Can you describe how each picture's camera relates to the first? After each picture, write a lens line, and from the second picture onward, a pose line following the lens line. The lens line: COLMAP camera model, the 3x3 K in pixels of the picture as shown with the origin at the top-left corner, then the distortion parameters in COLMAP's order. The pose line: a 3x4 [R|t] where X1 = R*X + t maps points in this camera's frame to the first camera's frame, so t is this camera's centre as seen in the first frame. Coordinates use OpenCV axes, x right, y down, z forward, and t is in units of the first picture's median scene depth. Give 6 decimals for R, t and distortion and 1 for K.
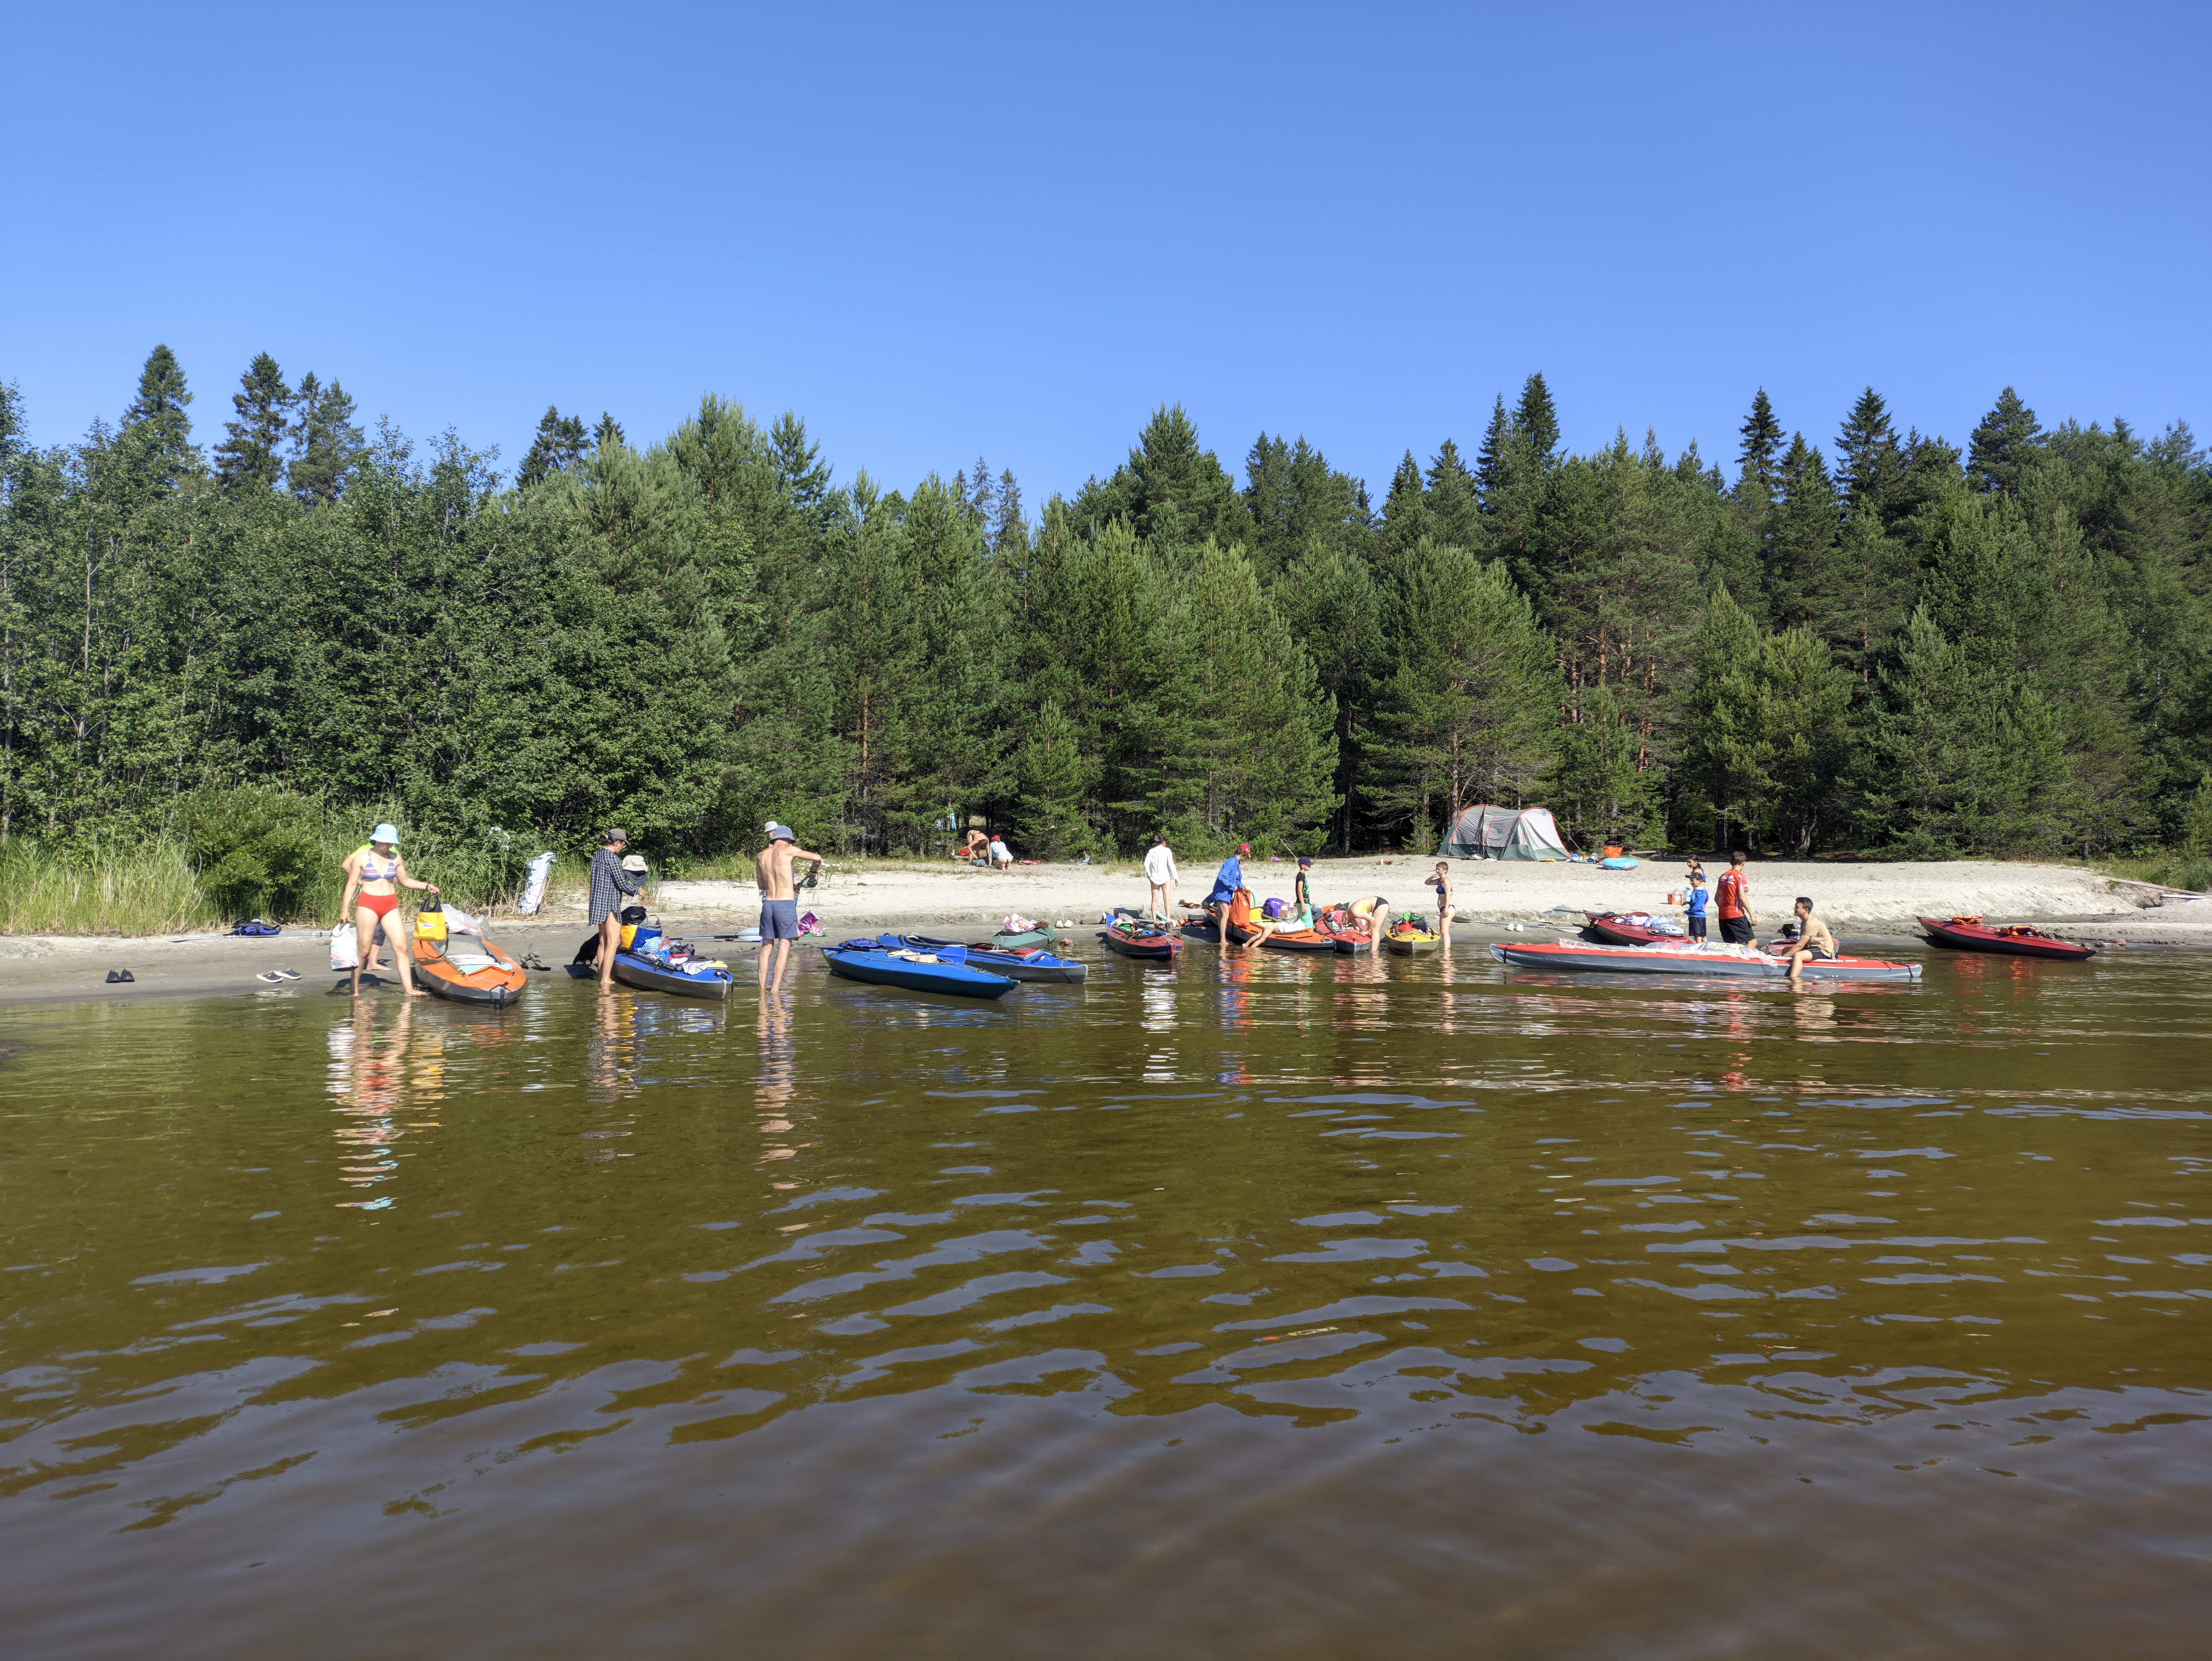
lens RADIAL K [[1609.3, 0, 1106.0], [0, 1609.3, 830.5], [0, 0, 1]] dist [0.115110, -0.202120]
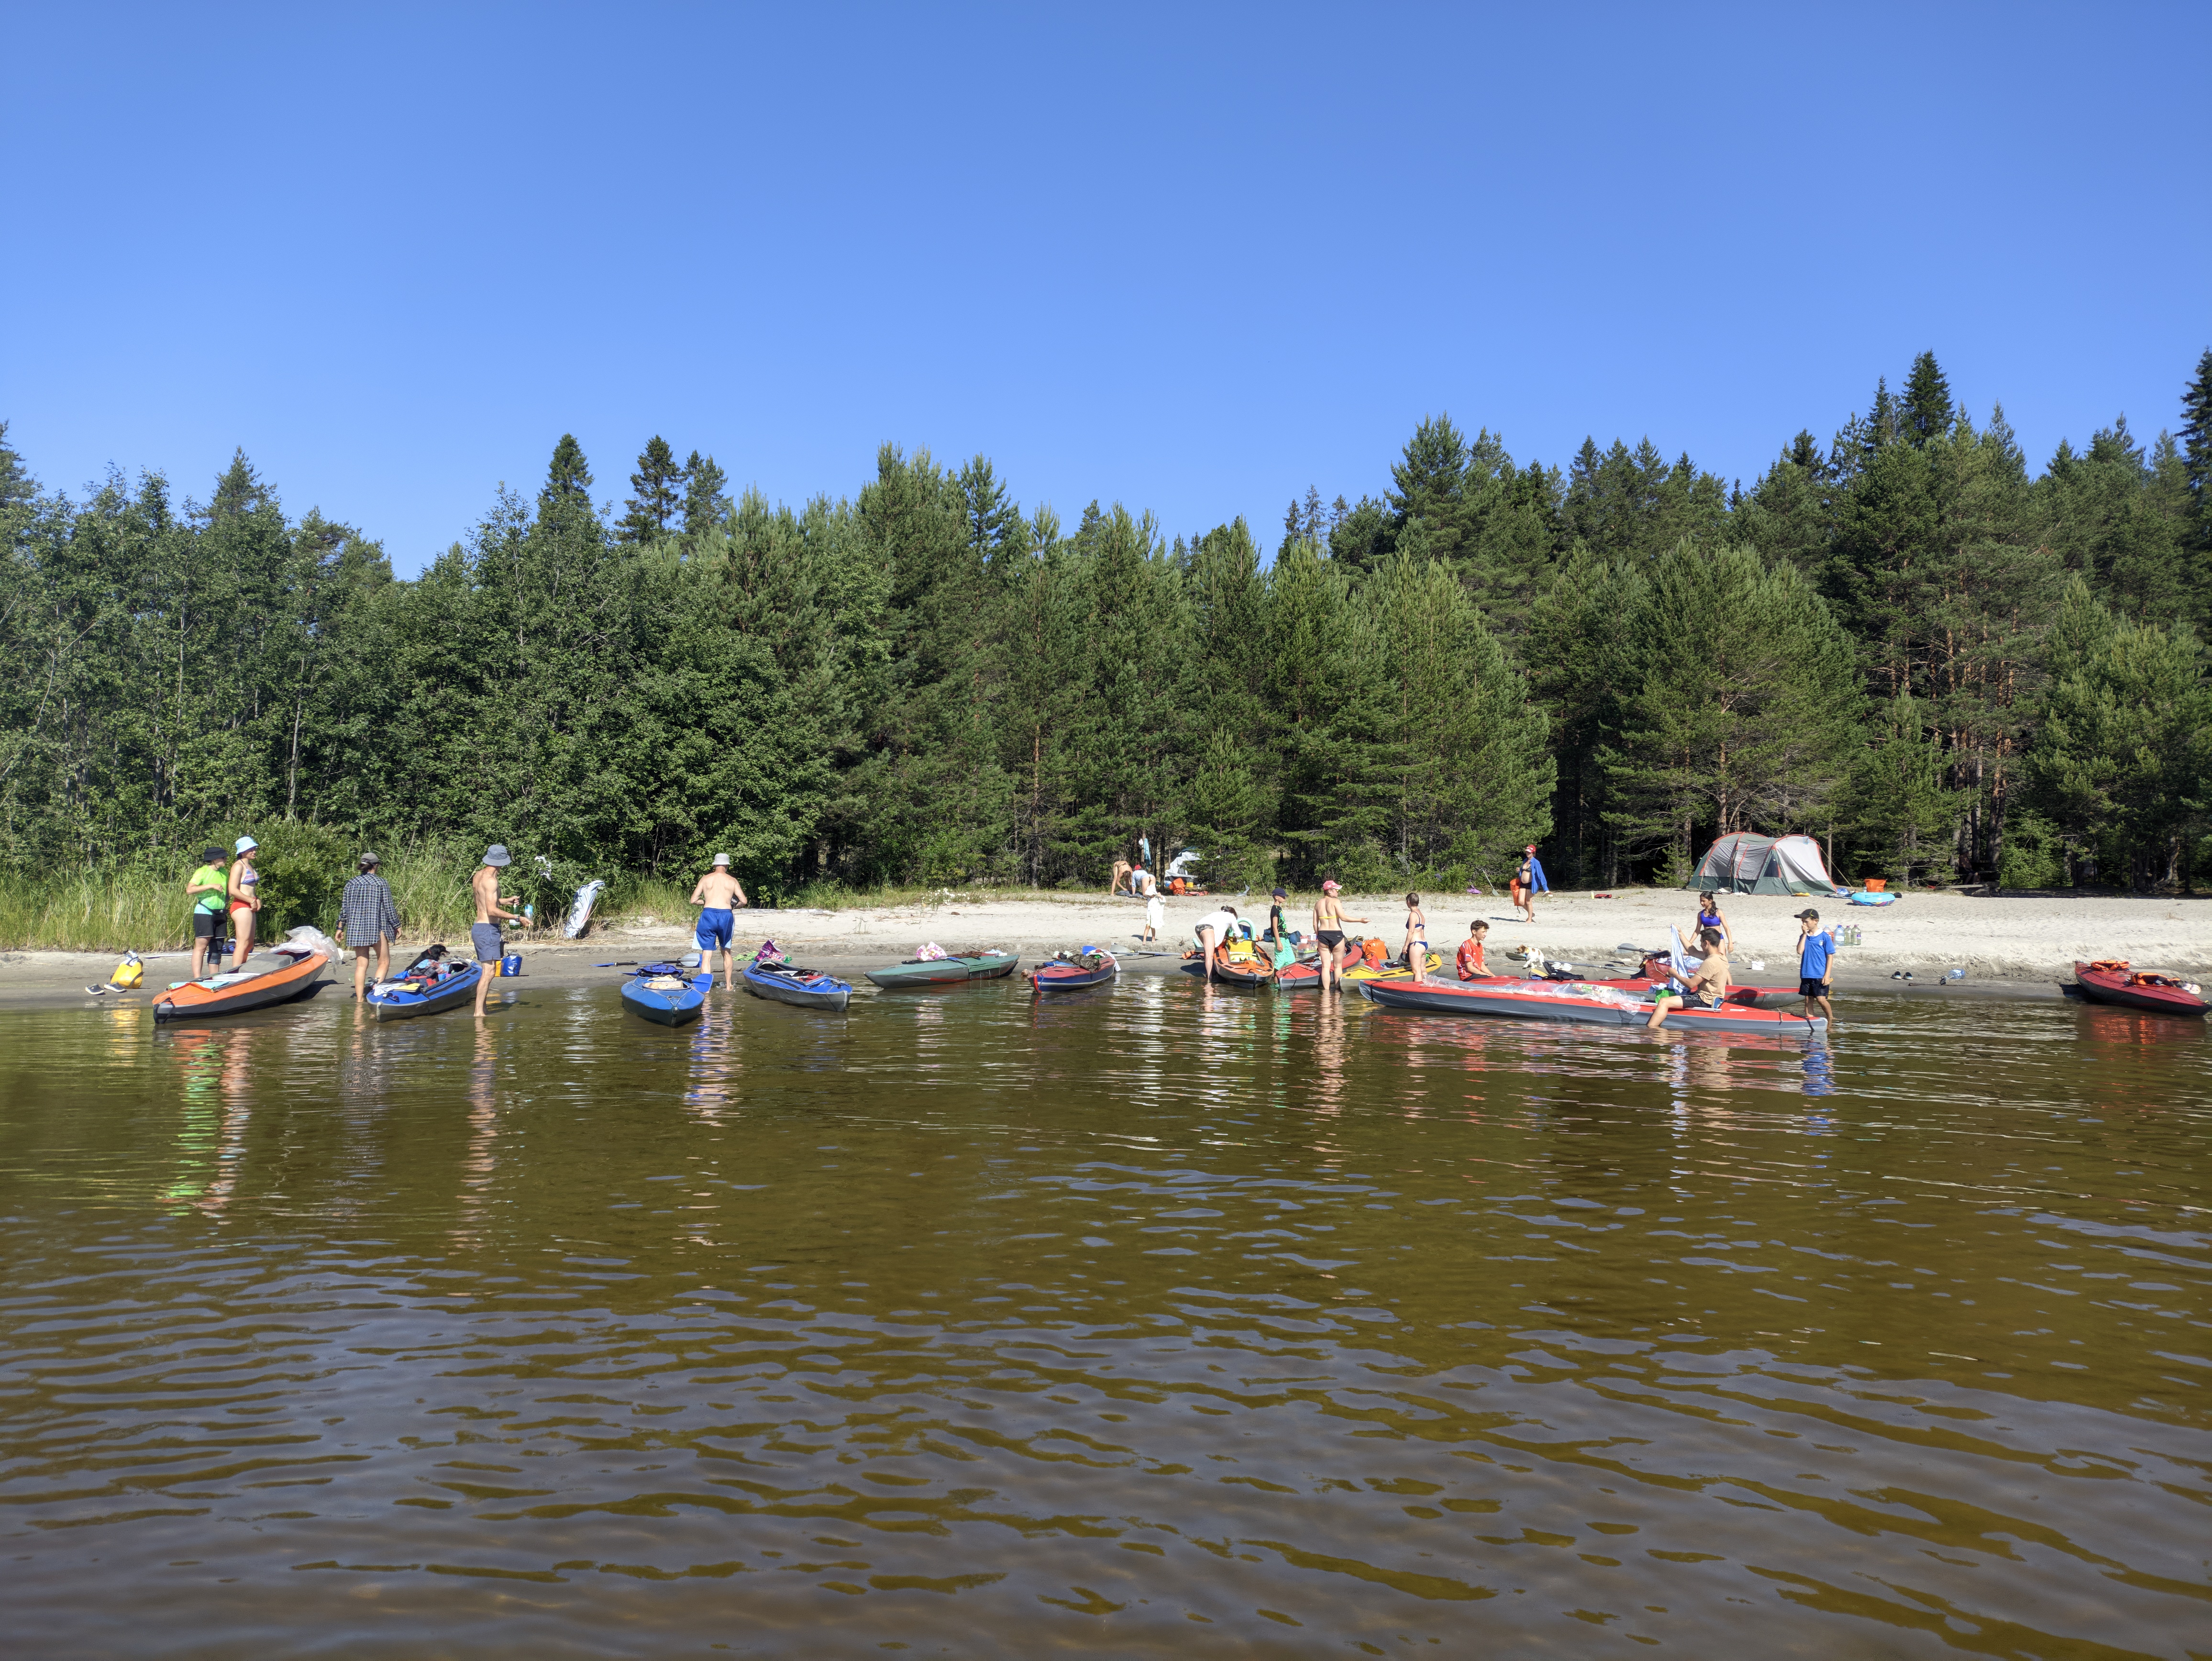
lens RADIAL K [[1609.3, 0, 1106.0], [0, 1609.3, 830.5], [0, 0, 1]] dist [0.115110, -0.202120]
pose [[0.960113, -0.006328, -0.279539, 0.147841], [0.000443, 0.999777, -0.021110, 0.001852], [0.279611, 0.020145, 0.959902, 0.038398]]
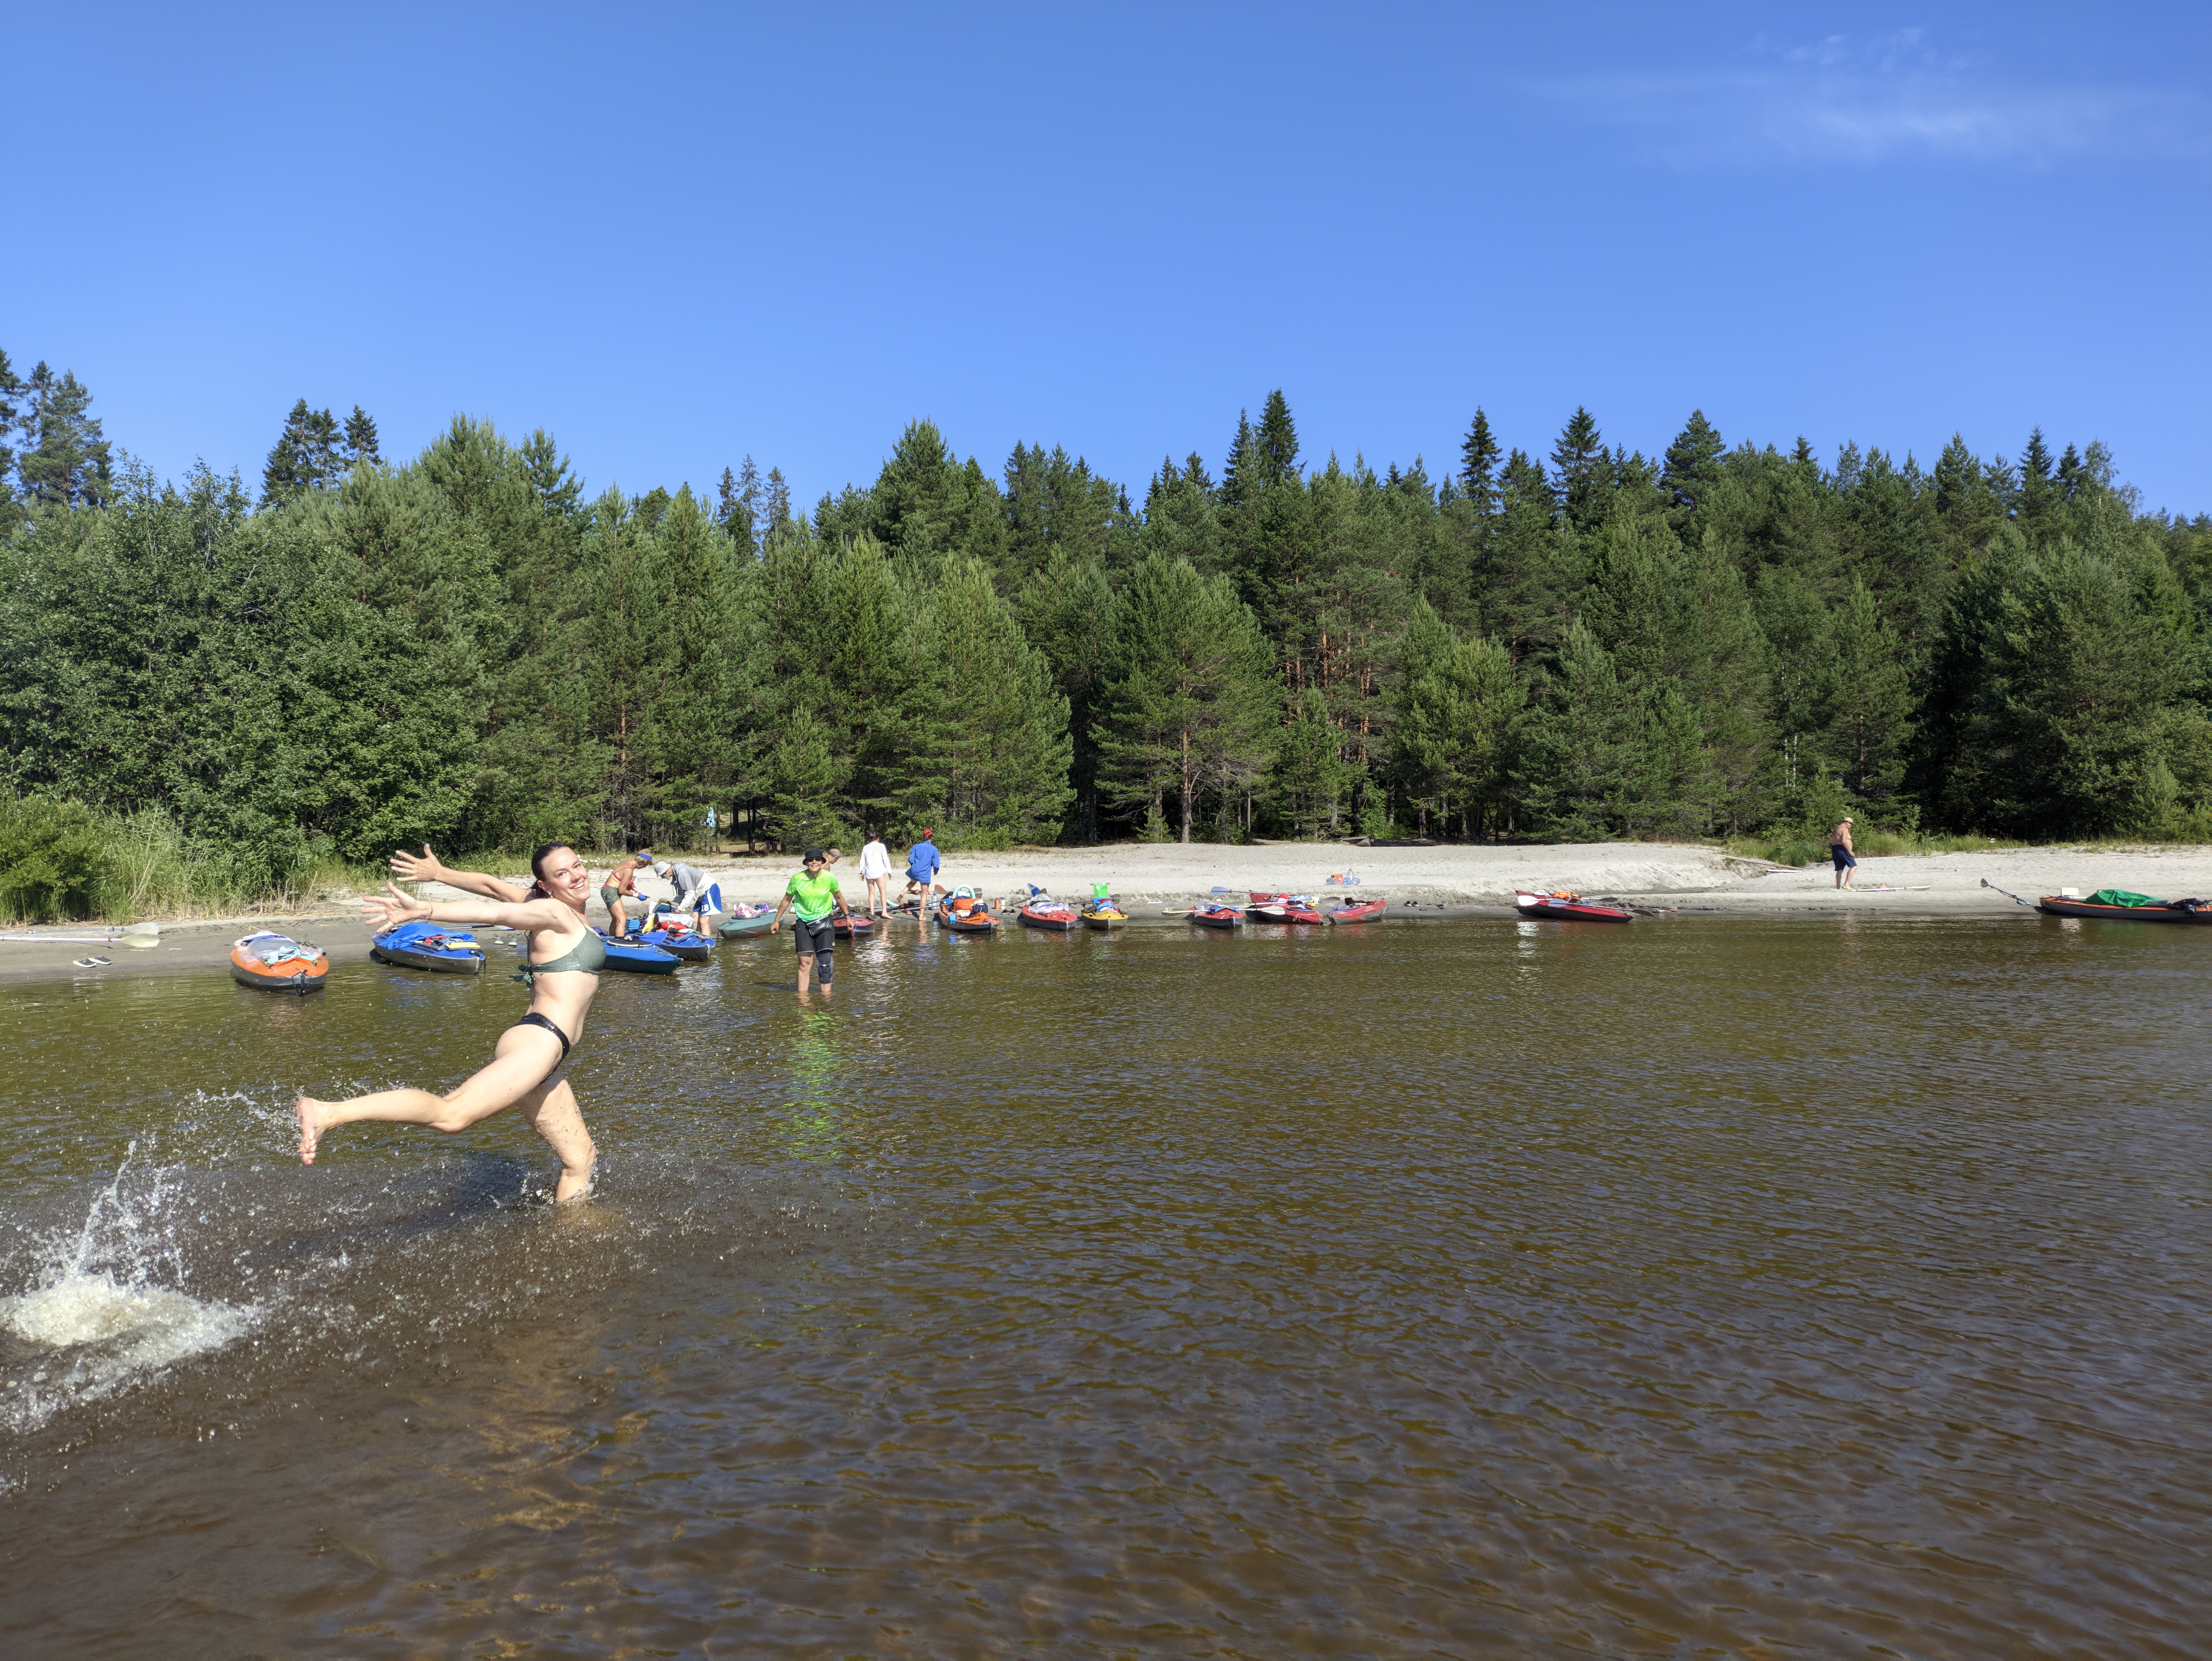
lens RADIAL K [[1625.1, 0, 1106.0], [0, 1625.1, 830.5], [0, 0, 1]] dist [0.123617, -0.216234]
pose [[0.992058, -0.012144, 0.125197, 0.026022], [0.011296, 0.999908, 0.007478, -0.002414], [-0.125276, -0.006005, 0.992104, -0.093048]]
